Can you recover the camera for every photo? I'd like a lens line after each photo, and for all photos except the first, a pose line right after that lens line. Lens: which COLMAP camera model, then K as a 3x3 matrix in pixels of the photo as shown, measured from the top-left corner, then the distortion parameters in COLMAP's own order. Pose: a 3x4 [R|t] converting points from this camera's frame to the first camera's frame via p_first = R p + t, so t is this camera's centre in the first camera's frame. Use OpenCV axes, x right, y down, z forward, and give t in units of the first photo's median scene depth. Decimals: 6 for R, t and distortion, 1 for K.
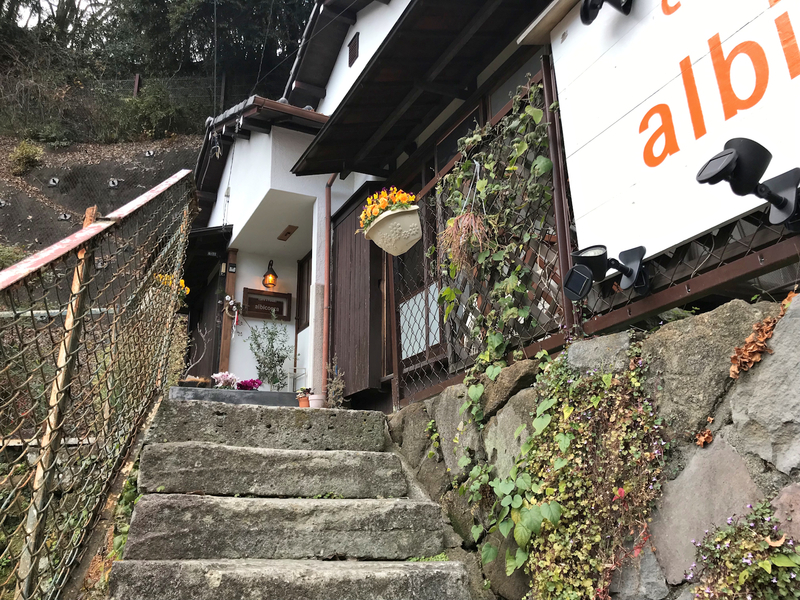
lens RADIAL K [[638.6, 0, 400.0], [0, 638.6, 300.0], [0, 0, 1]] dist [0.002488, -0.002008]
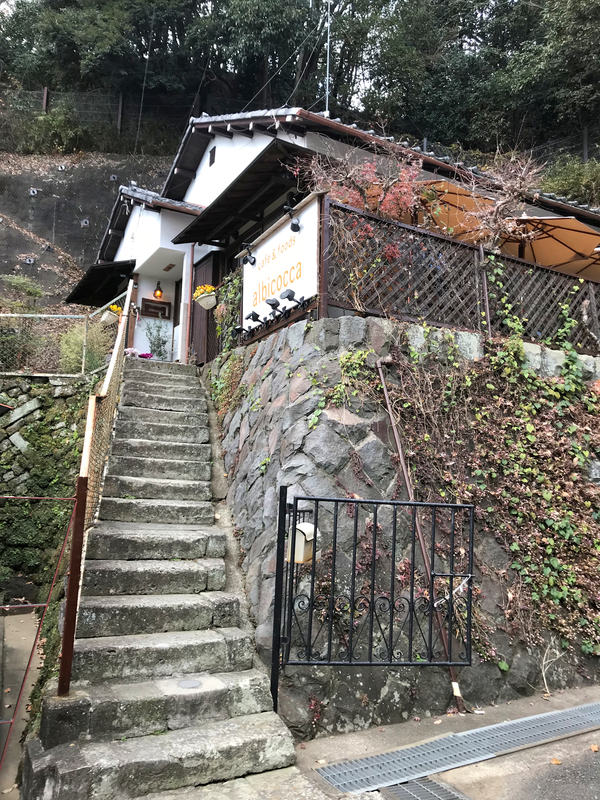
lens RADIAL K [[651.8, 0, 300.0], [0, 651.8, 400.0], [0, 0, 1]] dist [-0.007358, -0.004866]
pose [[0.998233, 0.054082, 0.024603, 0.137781], [-0.057612, 0.982297, 0.178252, -0.084778], [-0.014527, -0.179355, 0.983677, -0.722169]]
